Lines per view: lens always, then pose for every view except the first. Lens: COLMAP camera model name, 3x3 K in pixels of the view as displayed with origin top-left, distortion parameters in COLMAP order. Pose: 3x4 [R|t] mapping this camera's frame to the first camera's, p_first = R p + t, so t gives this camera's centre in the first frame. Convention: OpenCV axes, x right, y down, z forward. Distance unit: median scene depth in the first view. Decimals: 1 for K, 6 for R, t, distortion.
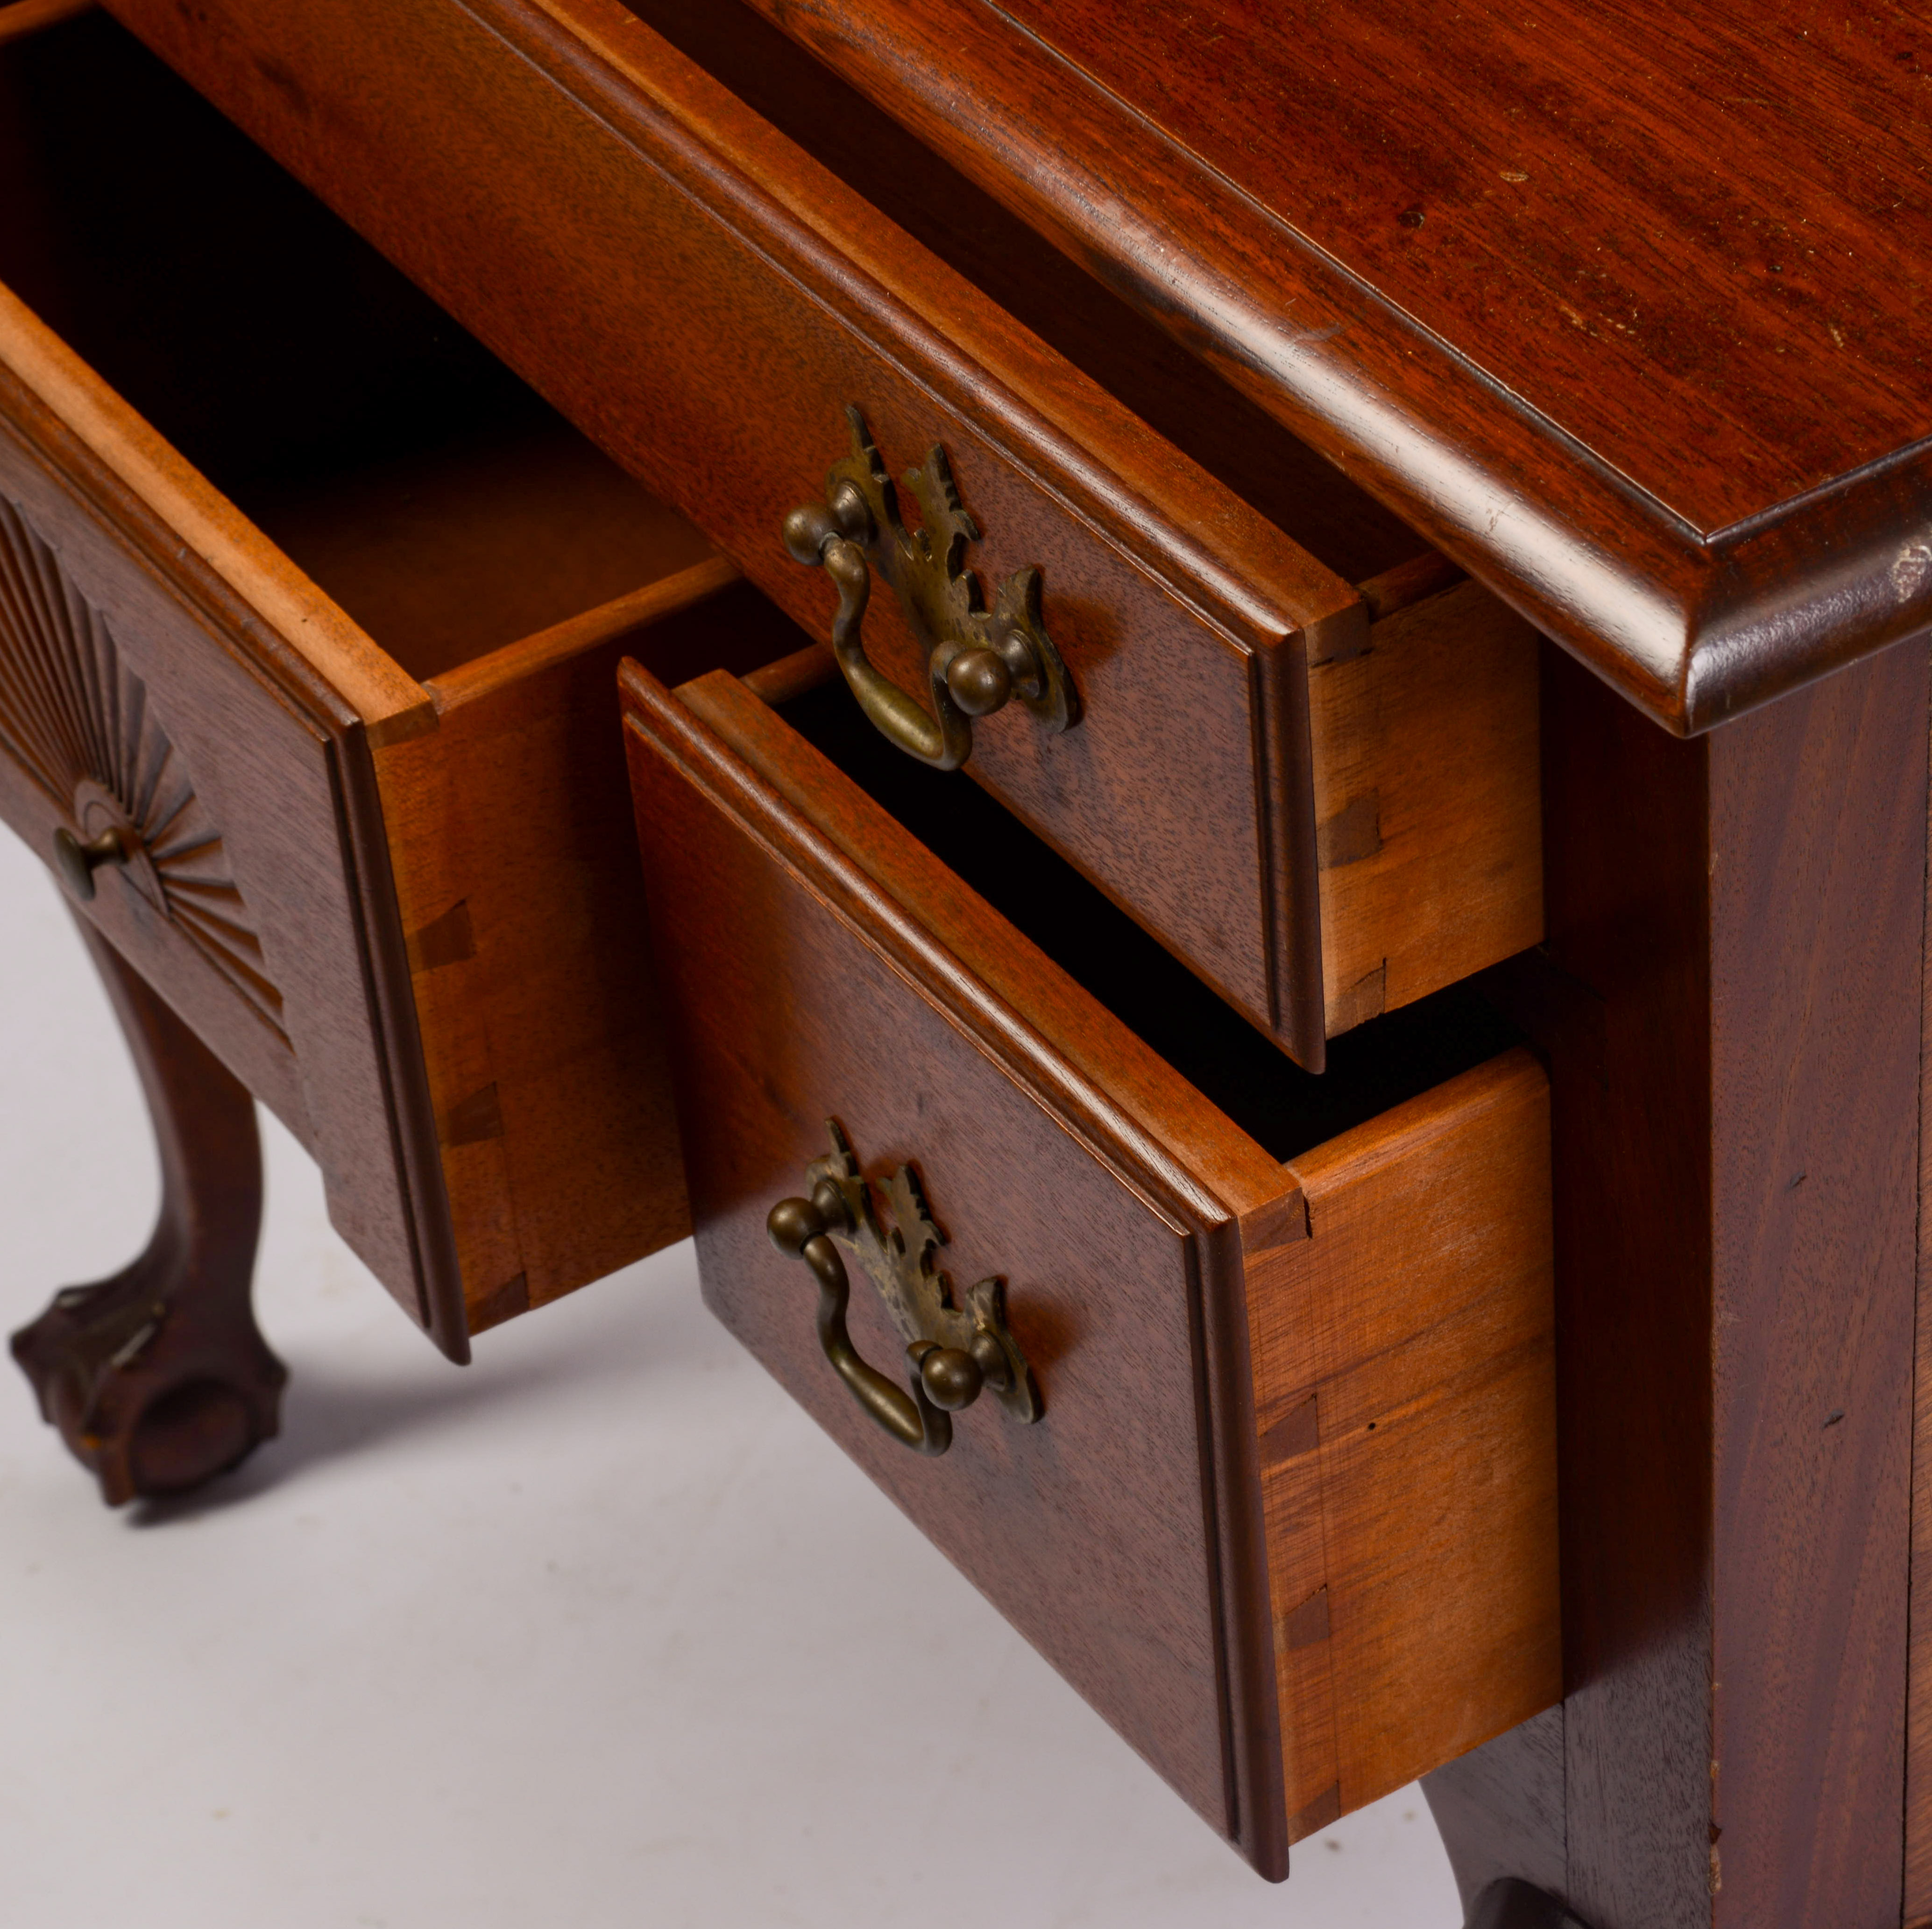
lens RADIAL K [[6589.6, 0, 966.0], [0, 6589.6, 964.5], [0, 0, 1]] dist [-0.028957, -1.826069]
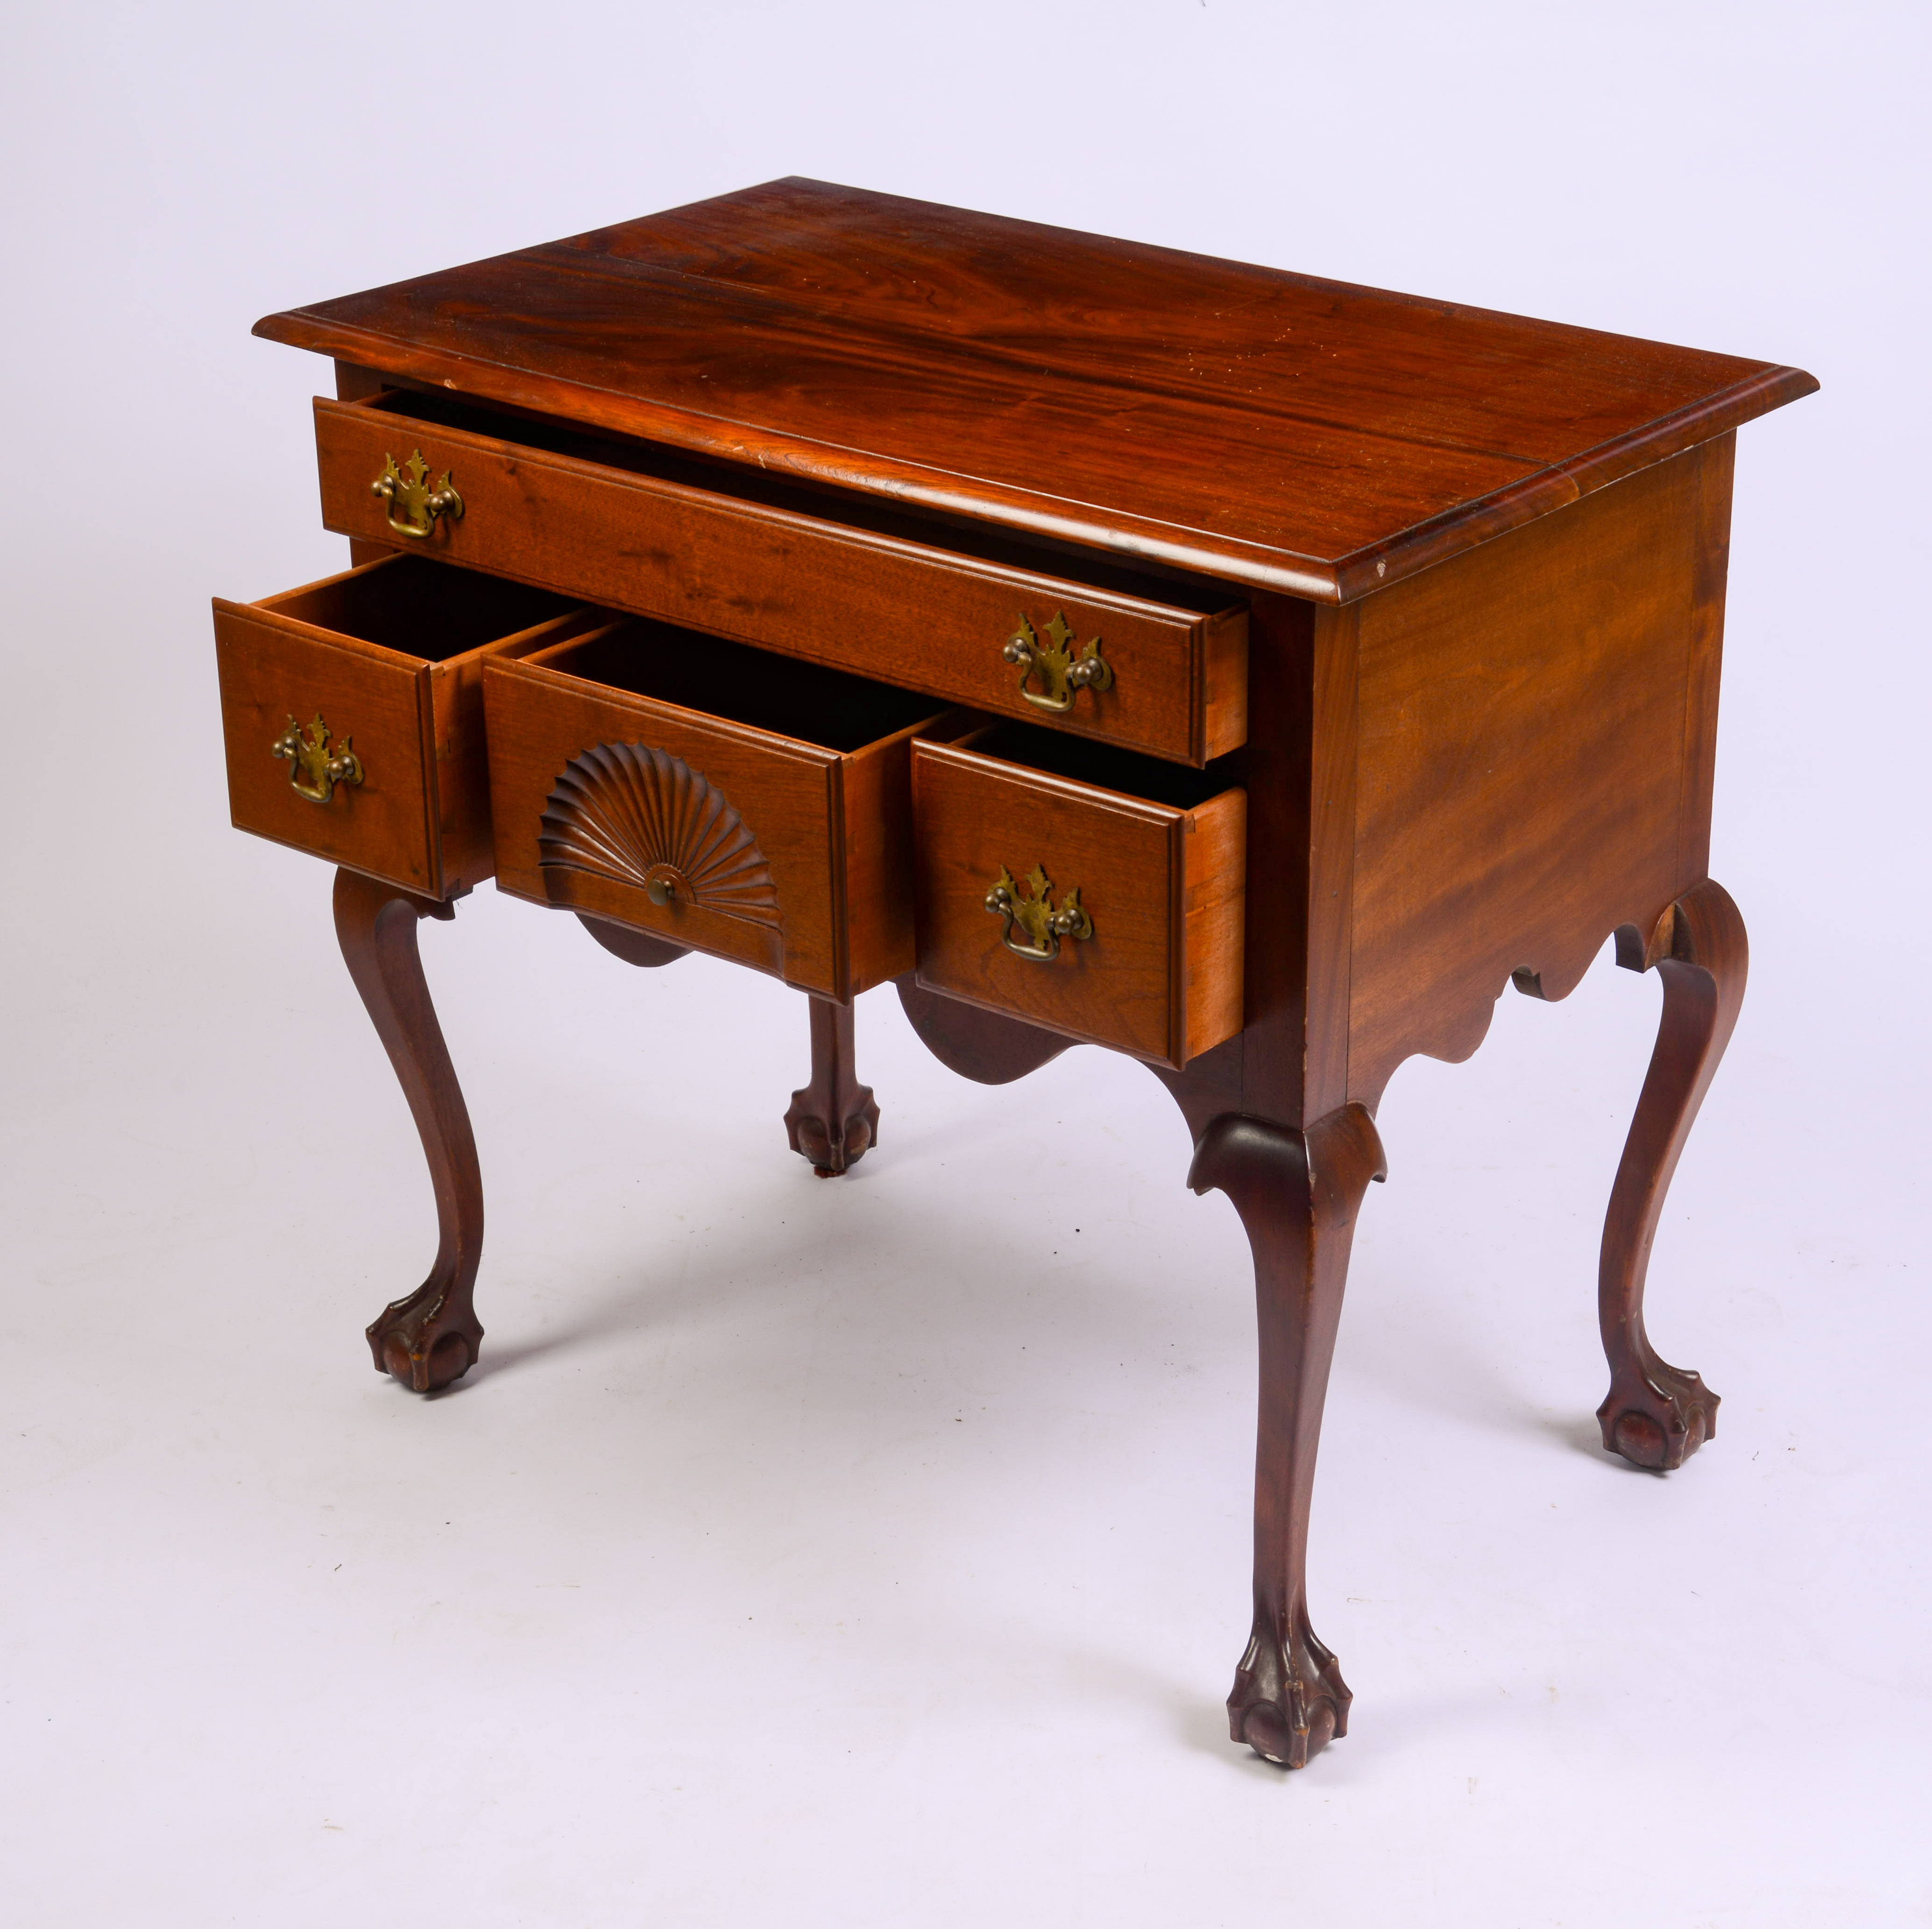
lens RADIAL K [[4158.7, 0, 966.0], [0, 4158.7, 964.5], [0, 0, 1]] dist [0.079774, 0.107558]
pose [[0.949190, -0.063524, 0.308226, -0.698669], [0.146829, 0.955674, -0.255204, 0.614167], [-0.278352, 0.287494, 0.916443, -0.869288]]
